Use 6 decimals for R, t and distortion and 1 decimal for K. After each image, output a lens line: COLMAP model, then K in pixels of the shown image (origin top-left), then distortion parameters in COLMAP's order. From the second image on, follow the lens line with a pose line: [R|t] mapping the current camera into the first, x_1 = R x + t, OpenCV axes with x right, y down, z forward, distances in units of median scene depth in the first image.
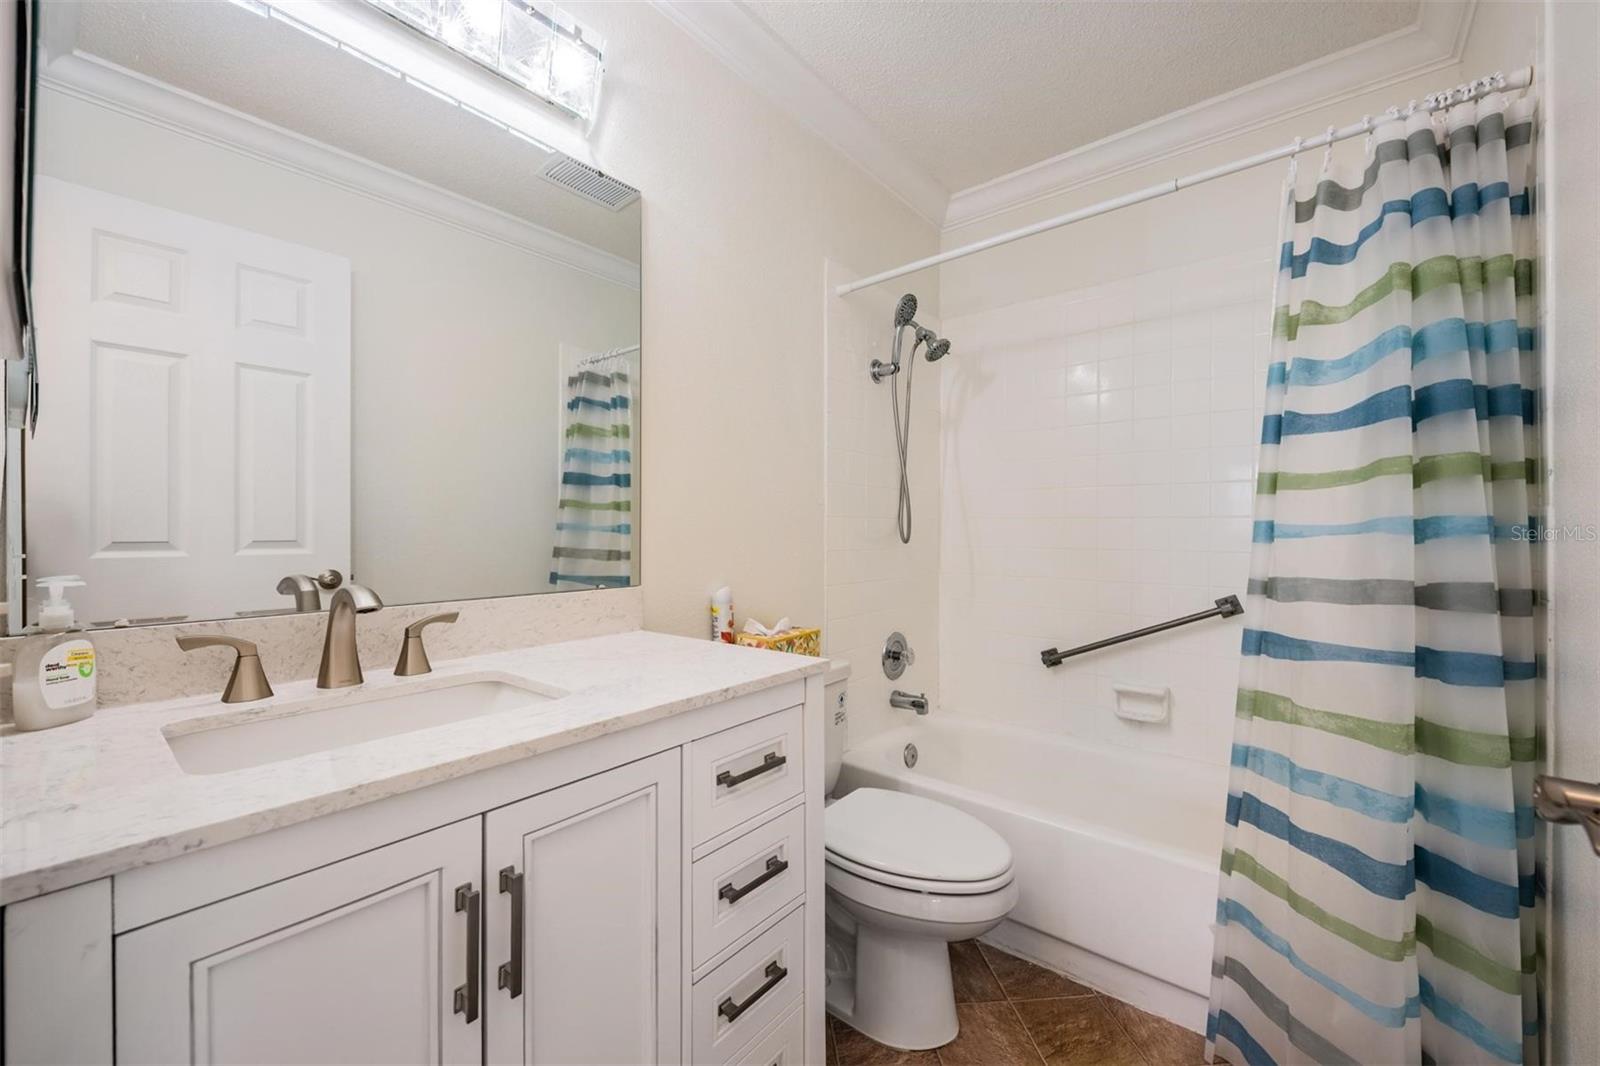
lens RADIAL K [[626.6, 0, 800.0], [0, 626.6, 533.0], [0, 0, 1]] dist [-0.003236, -0.000566]
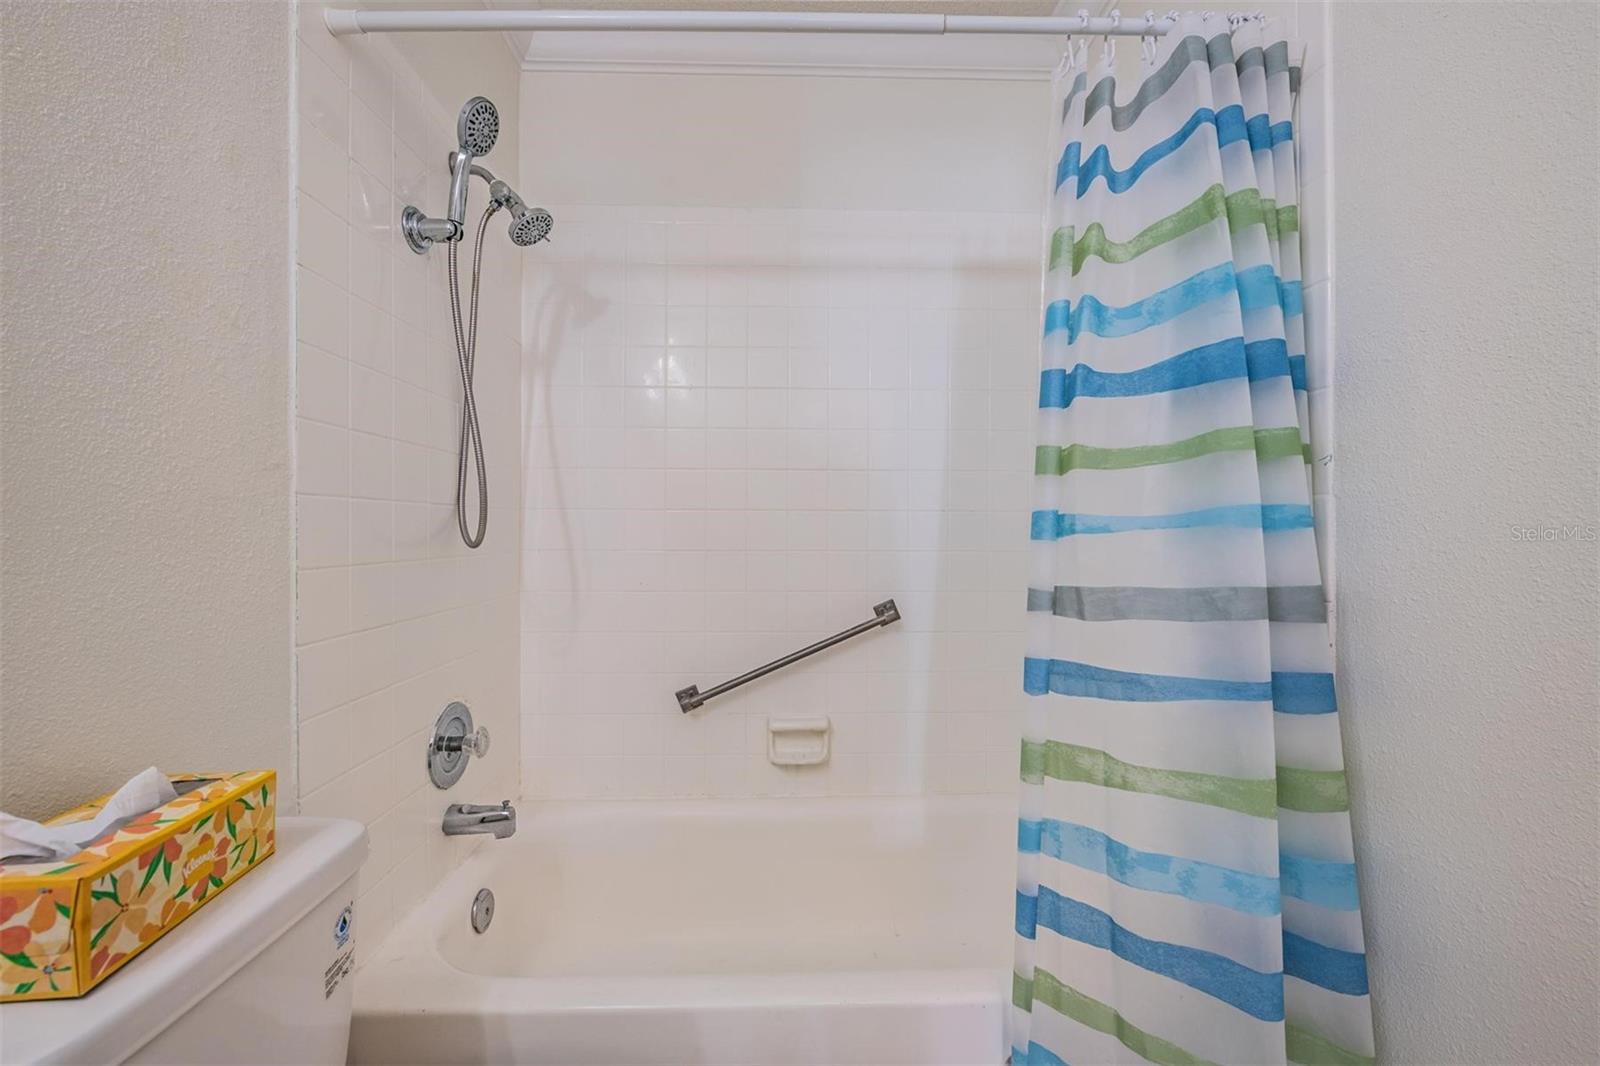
lens RADIAL K [[626.6, 0, 800.0], [0, 626.6, 533.0], [0, 0, 1]] dist [-0.003236, -0.000566]
pose [[0.753468, -0.003633, 0.657474, 0.029816], [0.002670, 0.999993, 0.002466, 0.004399], [-0.657479, -0.000102, 0.753473, 0.643303]]
